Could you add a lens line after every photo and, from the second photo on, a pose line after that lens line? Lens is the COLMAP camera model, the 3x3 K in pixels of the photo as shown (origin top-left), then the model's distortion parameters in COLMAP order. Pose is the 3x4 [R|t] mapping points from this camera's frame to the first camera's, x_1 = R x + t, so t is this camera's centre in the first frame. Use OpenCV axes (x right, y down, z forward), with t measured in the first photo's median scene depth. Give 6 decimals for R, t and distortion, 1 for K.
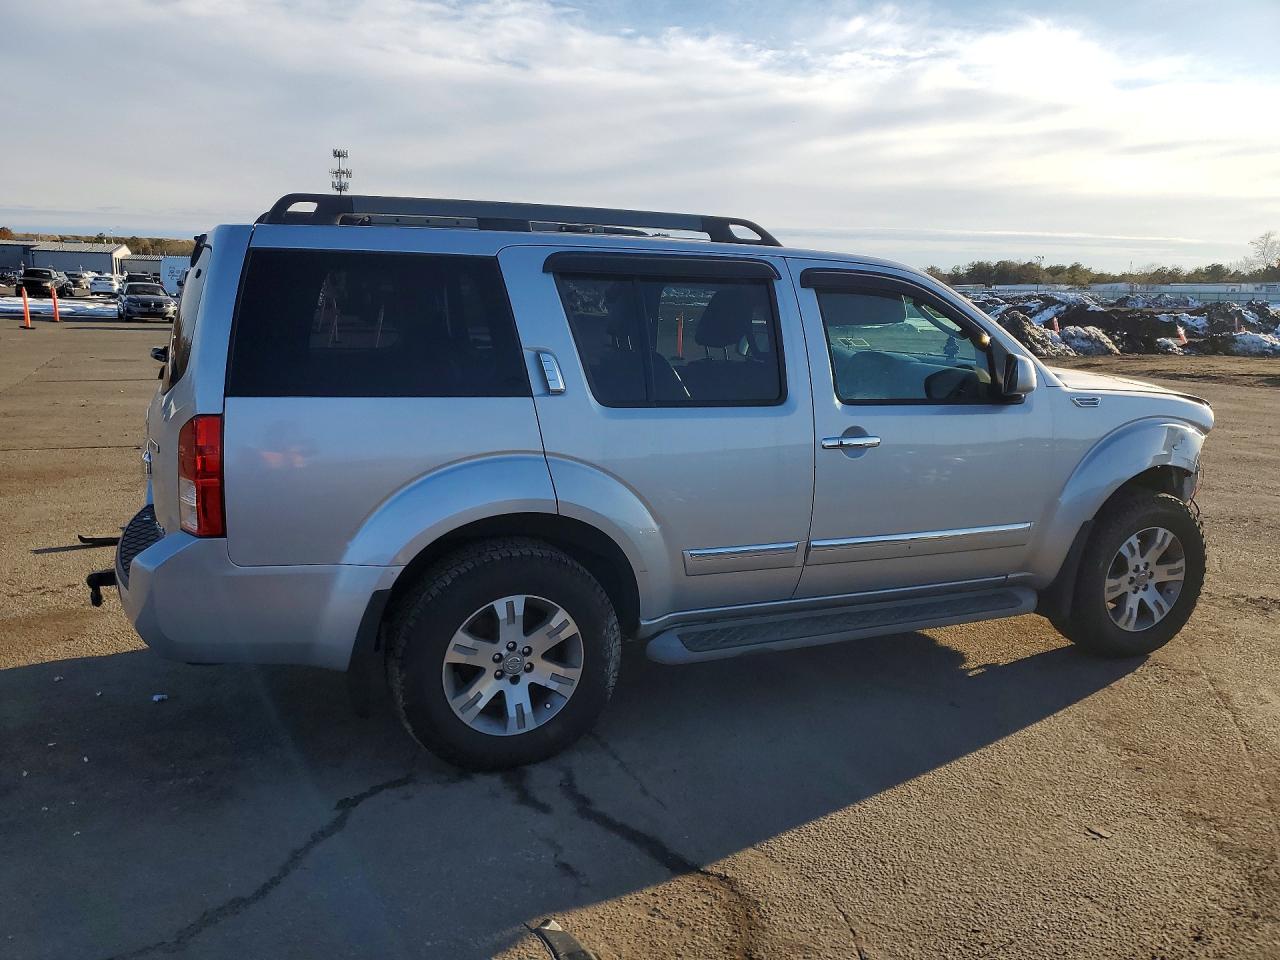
lens RADIAL K [[971.0, 0, 642.3], [0, 971.0, 482.3], [0, 0, 1]] dist [0.009495, 0.005336]
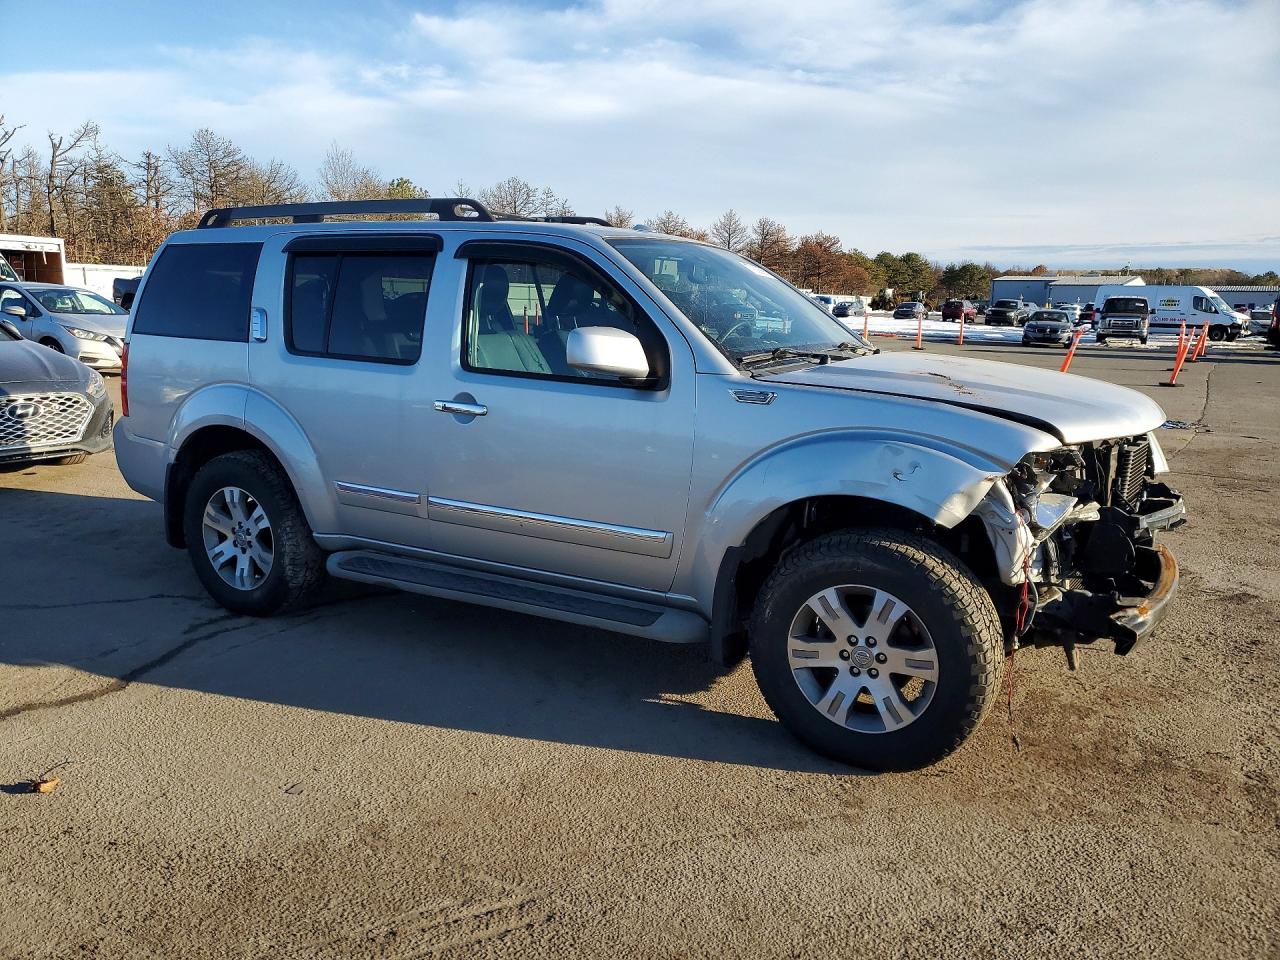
lens RADIAL K [[971.0, 0, 658.1], [0, 971.0, 509.9], [0, 0, 1]] dist [0.009495, 0.005336]
pose [[0.607620, 0.155011, -0.778954, 1.160226], [-0.157563, 0.984802, 0.073067, -0.042374], [0.778442, 0.078337, 0.622809, 0.530330]]
